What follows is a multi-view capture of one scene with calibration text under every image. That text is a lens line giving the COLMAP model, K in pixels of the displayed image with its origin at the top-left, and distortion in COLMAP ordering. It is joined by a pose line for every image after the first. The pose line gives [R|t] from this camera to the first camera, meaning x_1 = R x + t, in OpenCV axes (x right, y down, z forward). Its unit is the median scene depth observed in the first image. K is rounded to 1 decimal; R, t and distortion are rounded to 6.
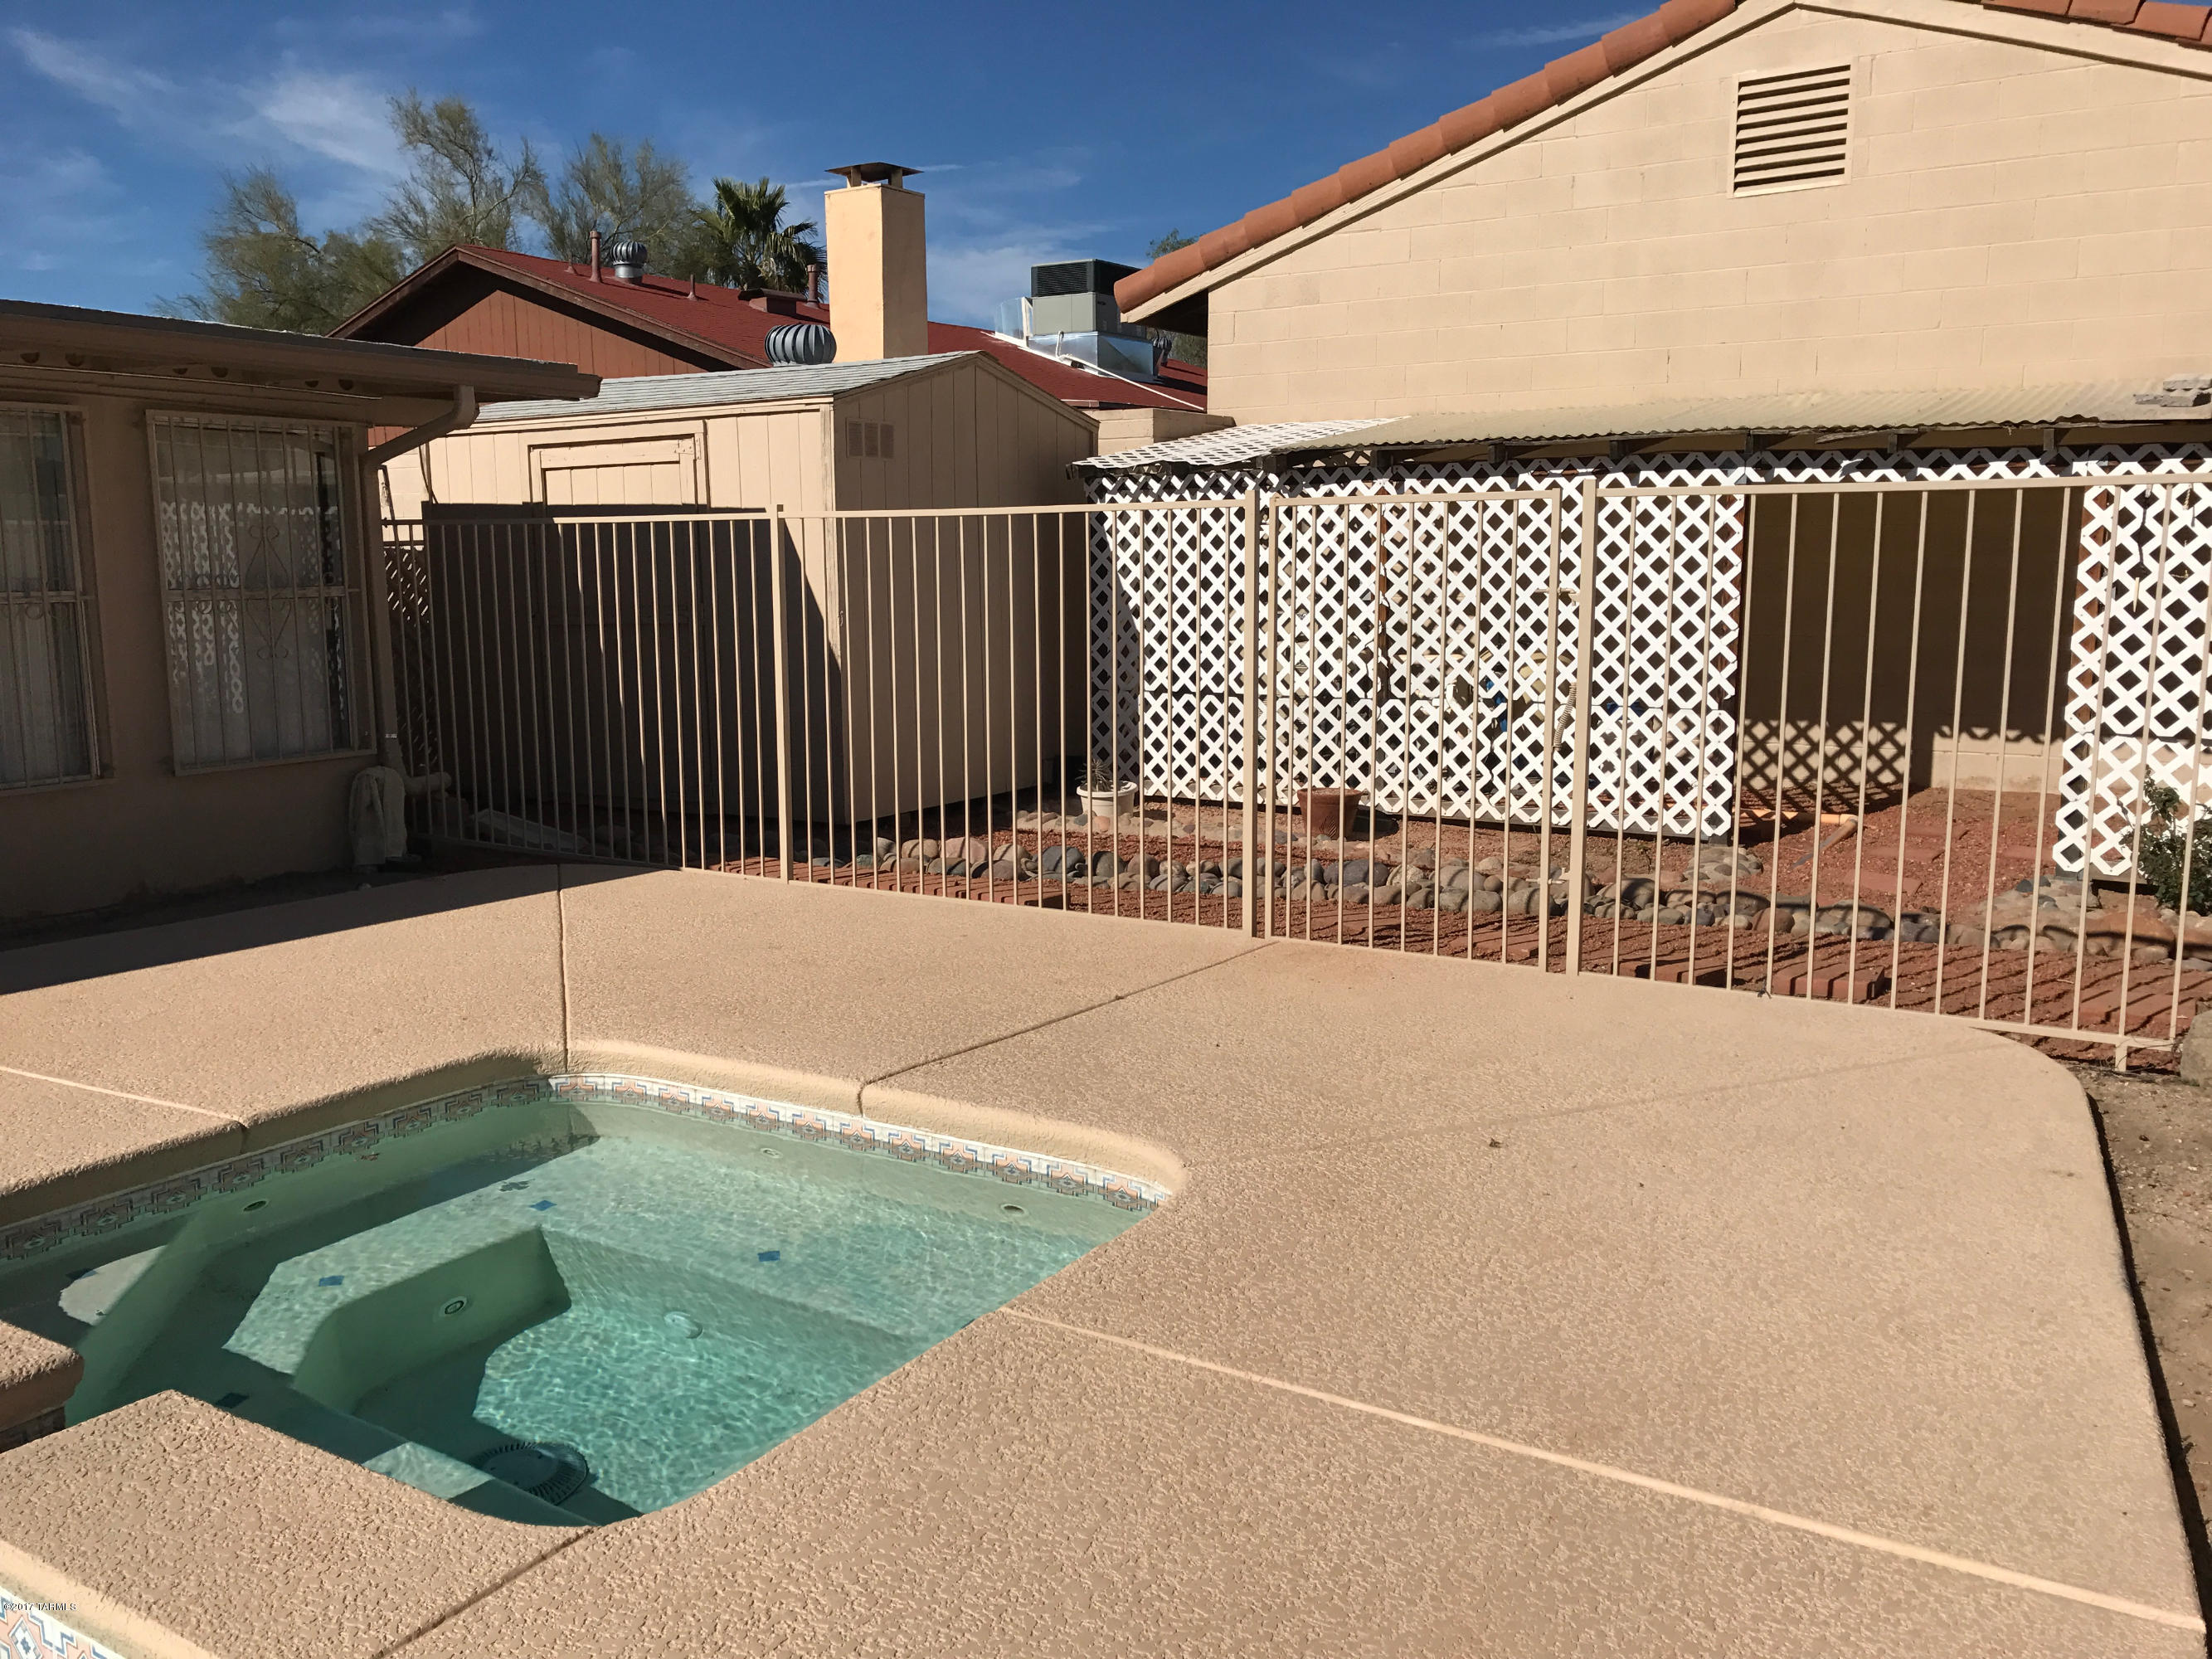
lens RADIAL K [[1819.4, 0, 1109.2], [0, 1819.4, 826.6], [0, 0, 1]] dist [0.041617, -0.030525]
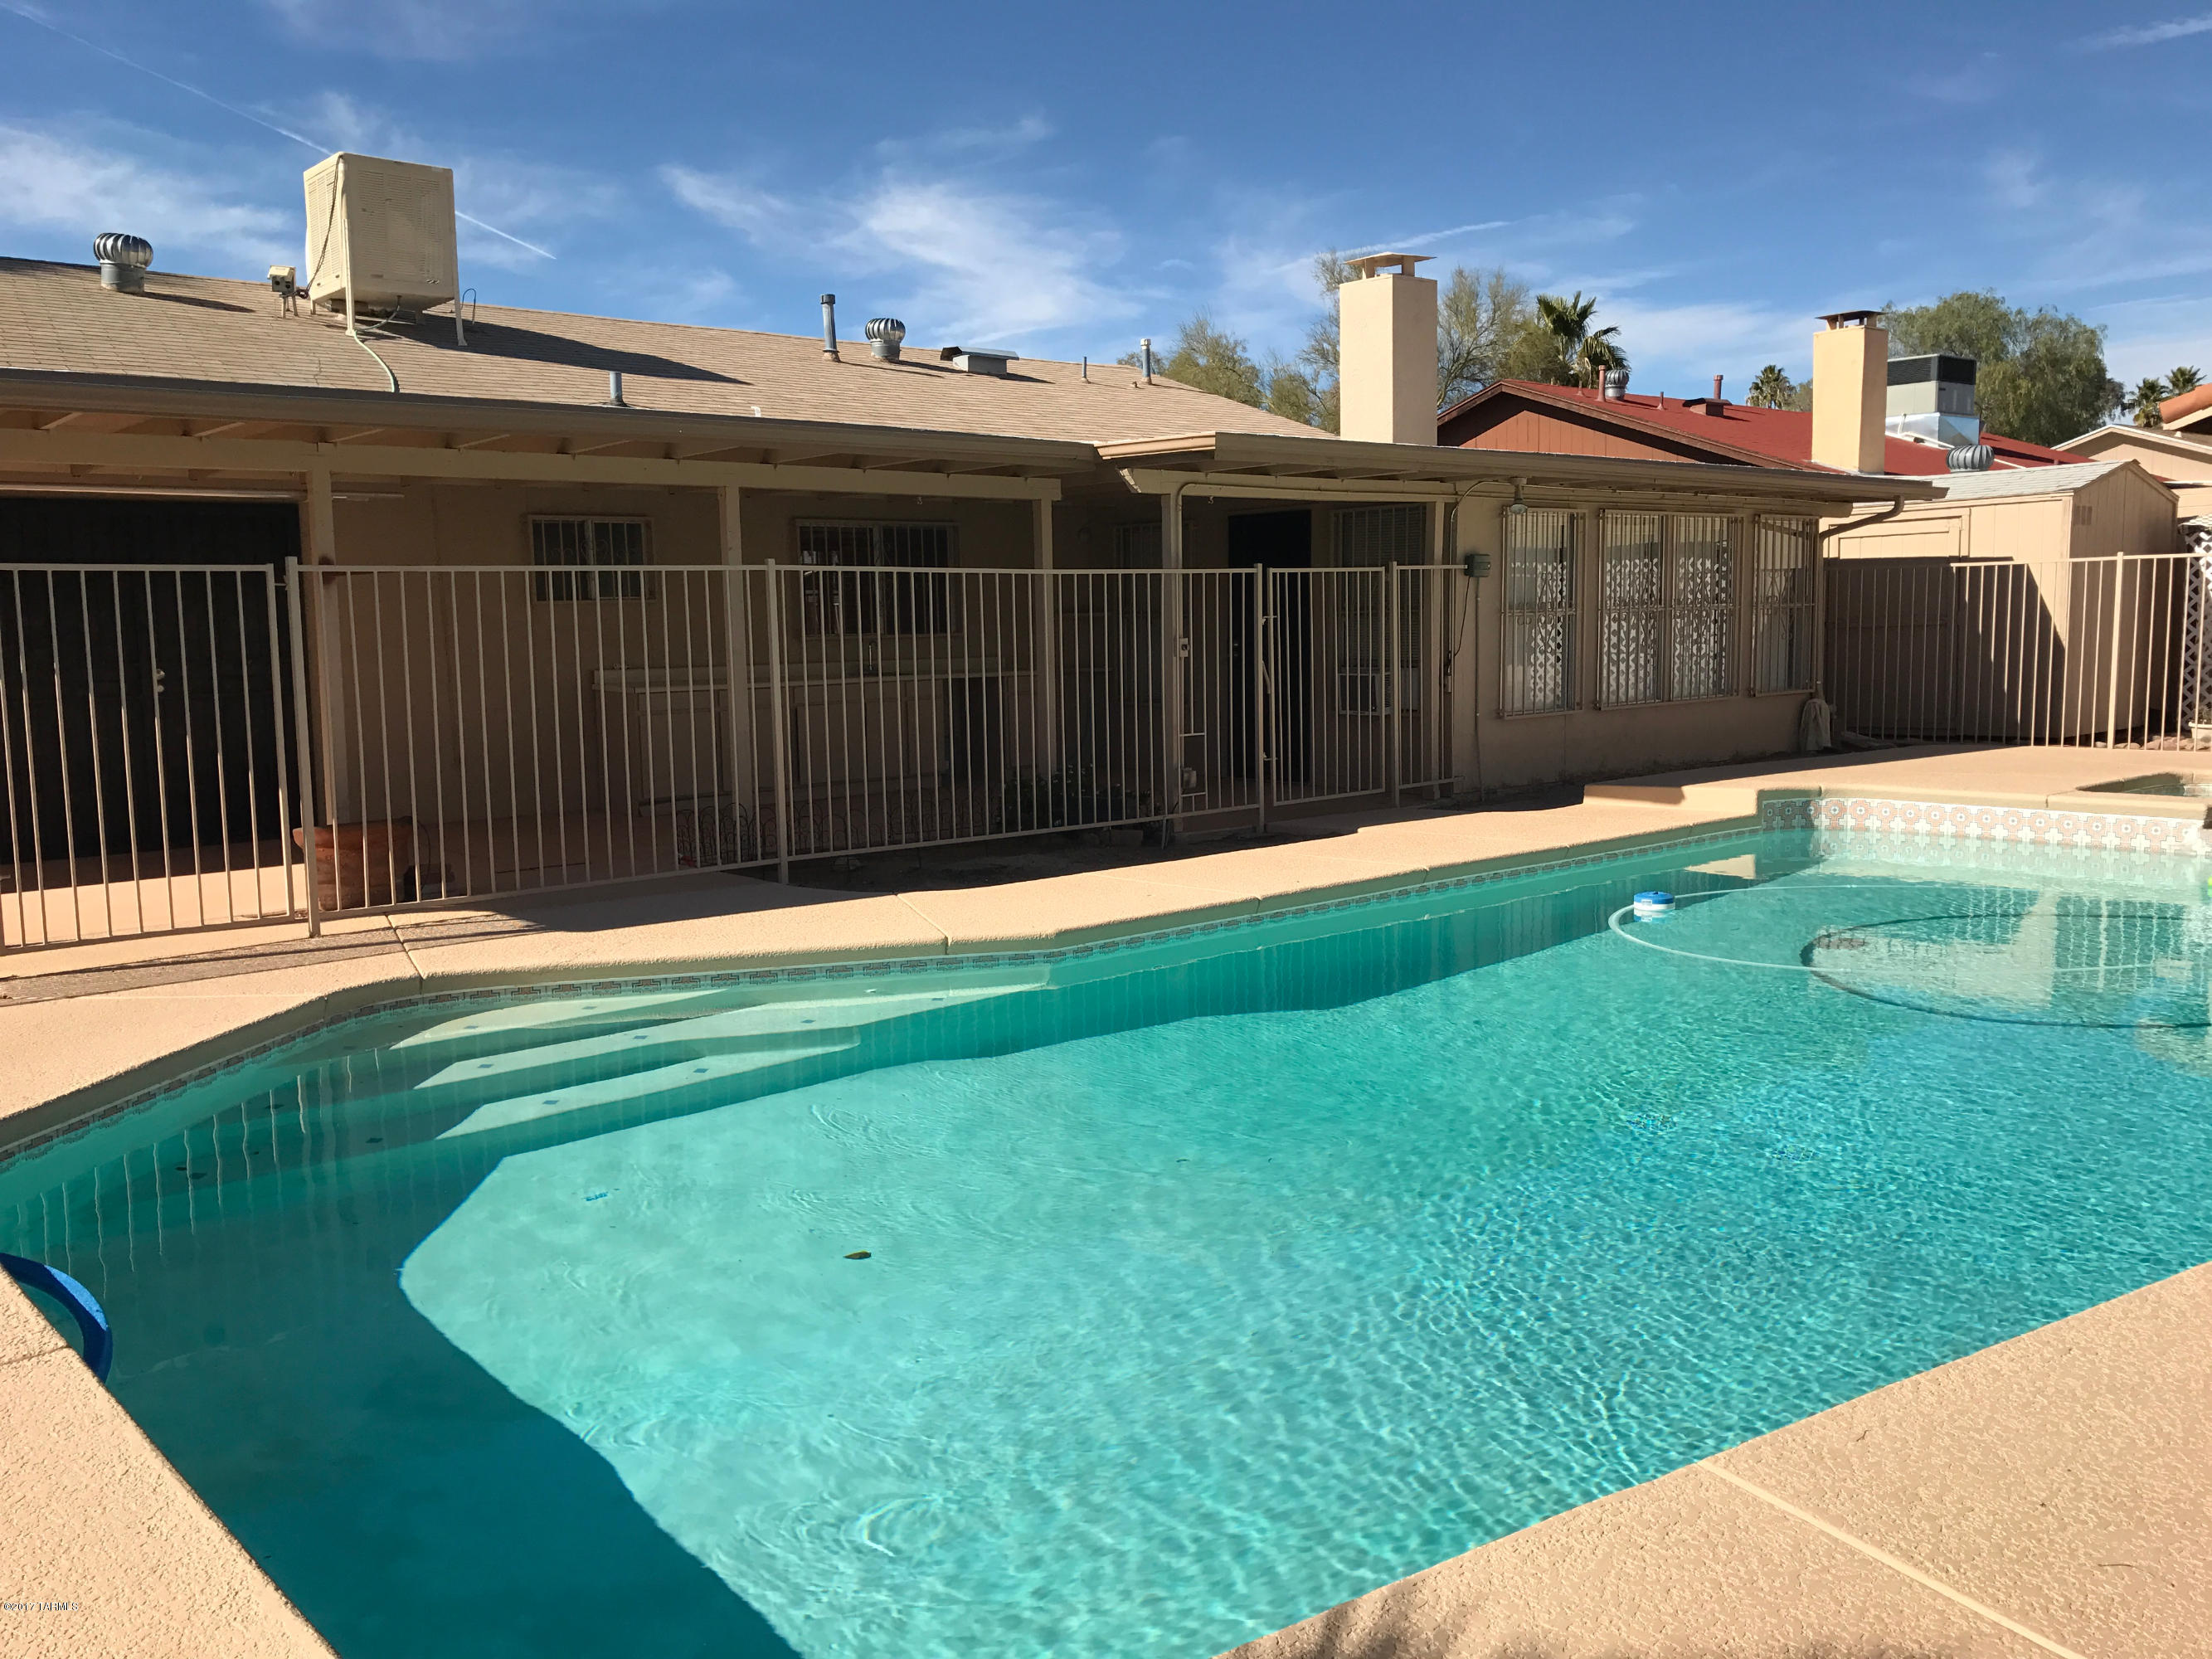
lens RADIAL K [[1819.4, 0, 1093.3], [0, 1819.4, 821.6], [0, 0, 1]] dist [0.041617, -0.030525]
pose [[0.957319, 0.021769, -0.288213, -0.139889], [-0.031639, 0.999060, -0.029632, 0.040614], [0.287297, 0.037487, 0.957108, -0.237851]]
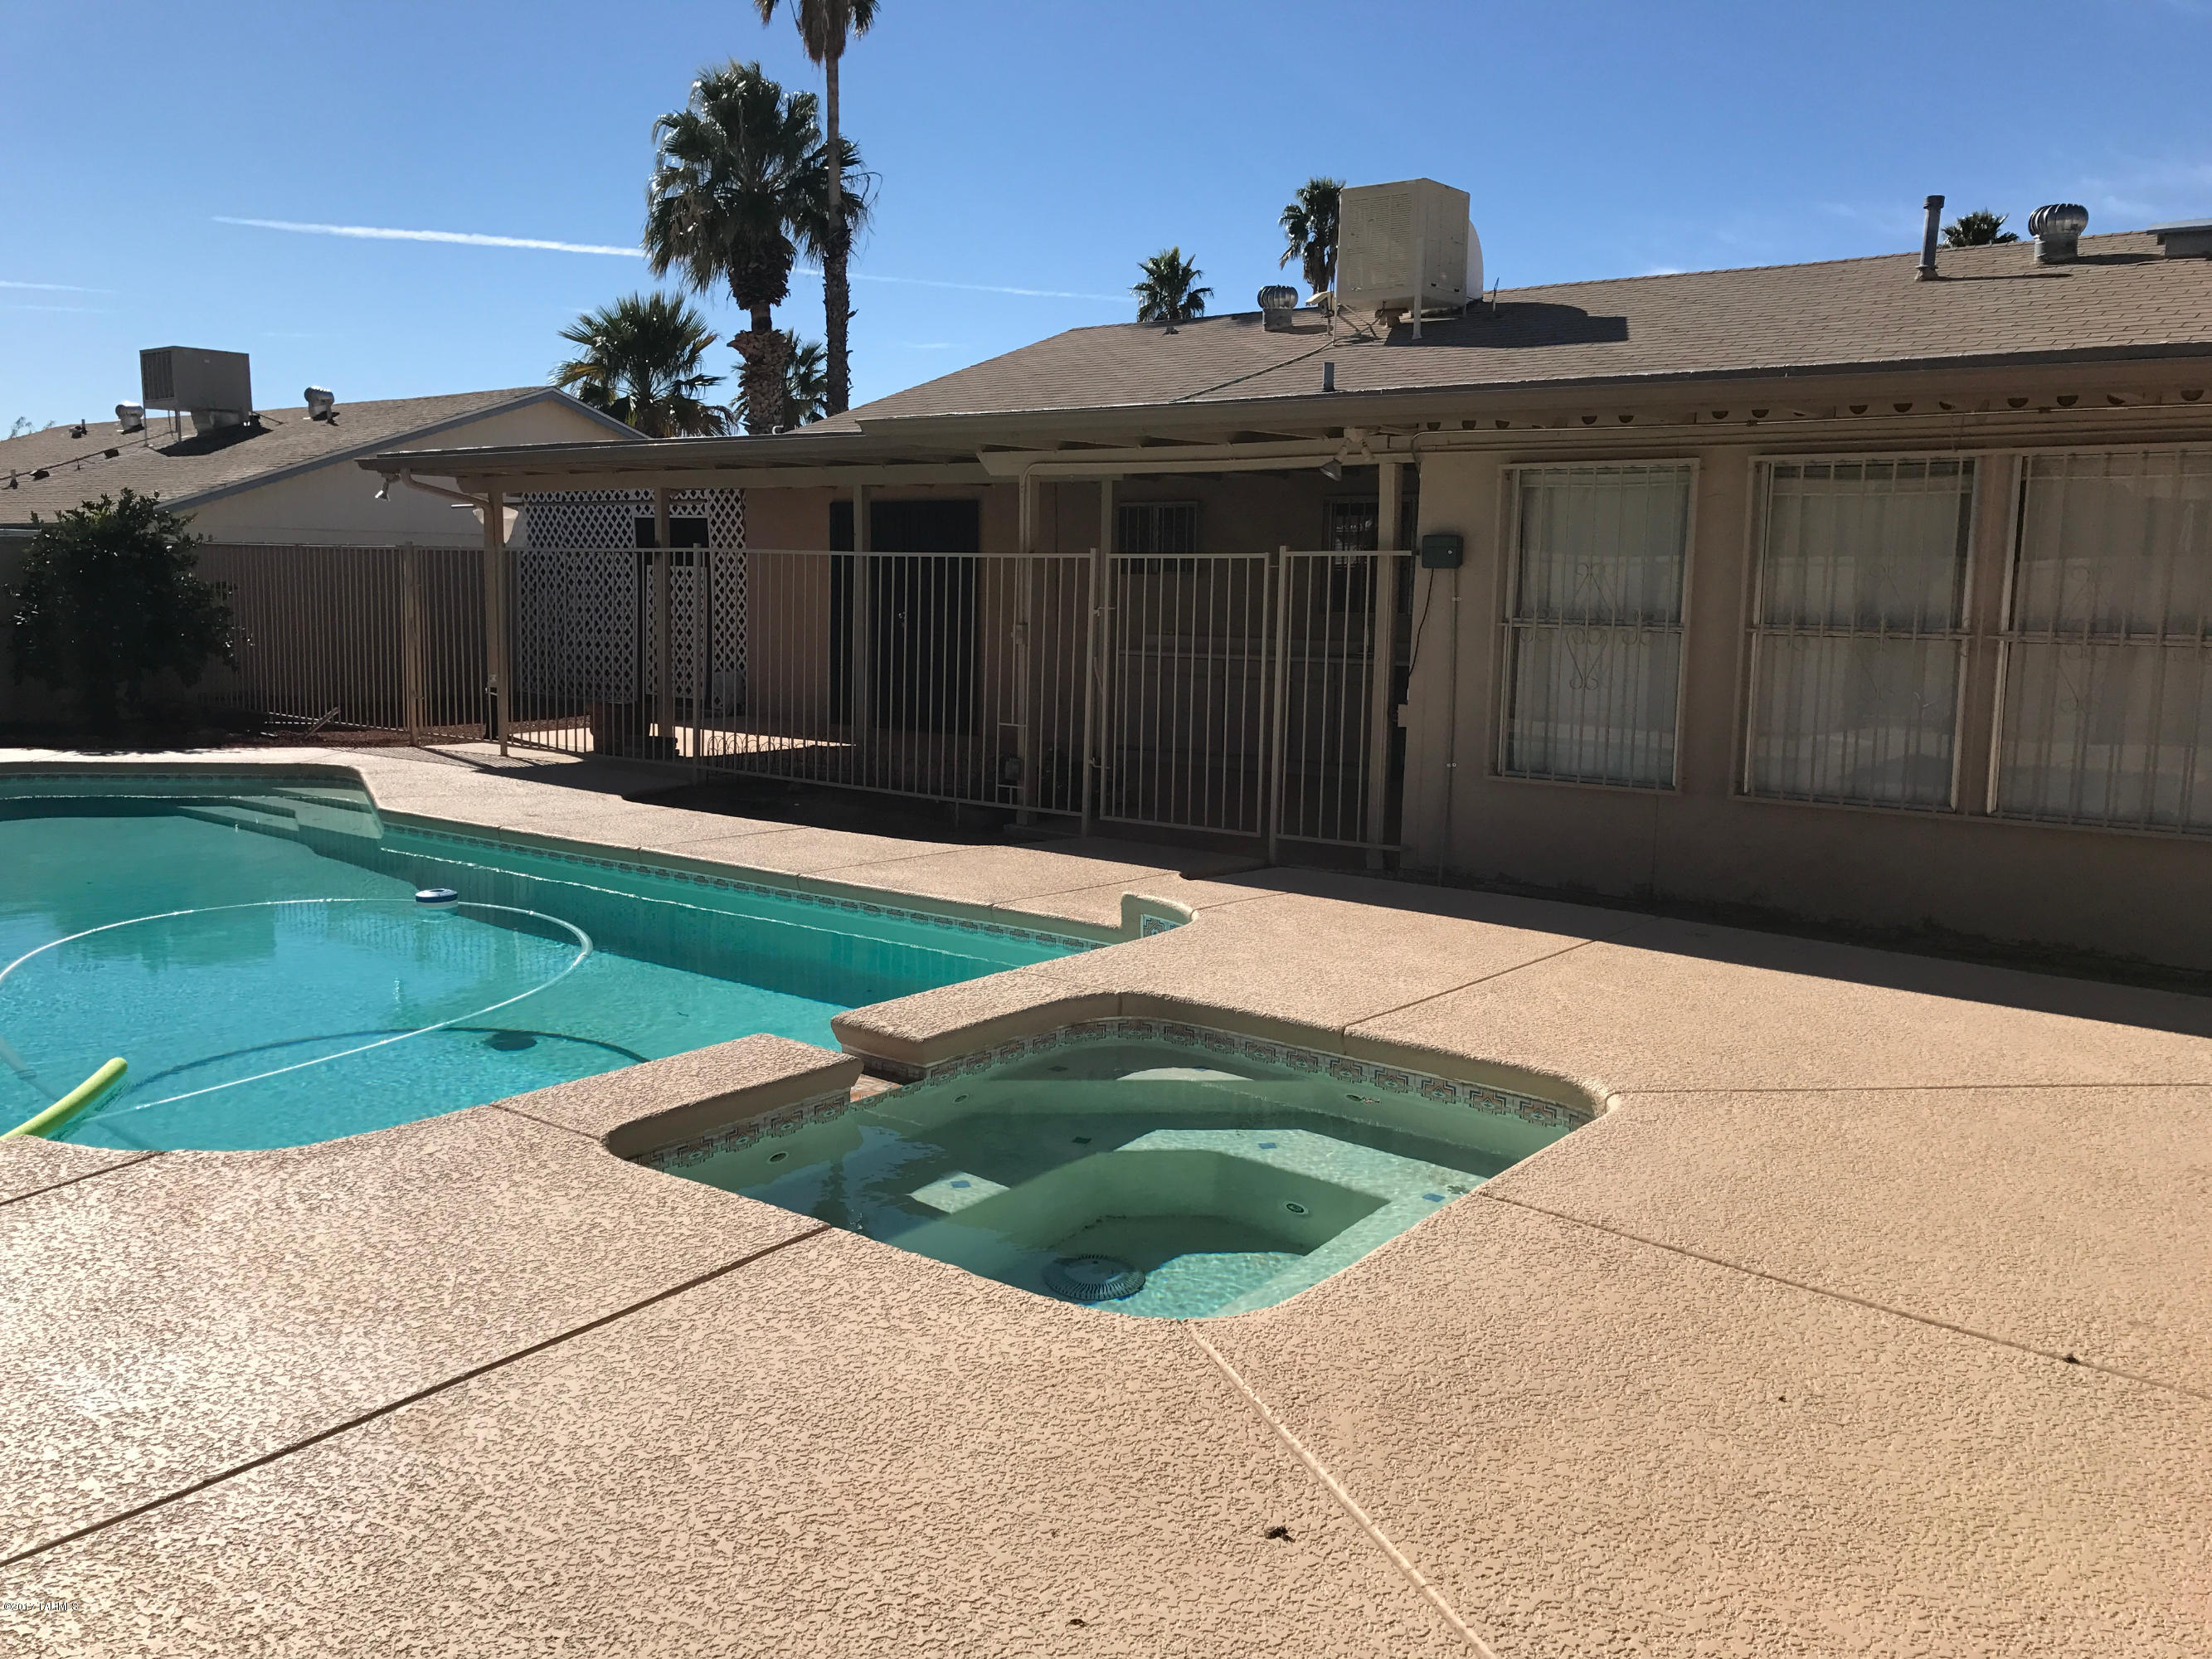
lens RADIAL K [[1819.4, 0, 1110.2], [0, 1819.4, 827.3], [0, 0, 1]] dist [0.041617, -0.030525]
pose [[-0.079438, 0.129243, -0.988426, 0.335421], [-0.175679, 0.974225, 0.141505, -0.072944], [0.981237, 0.184886, -0.054685, 0.478437]]
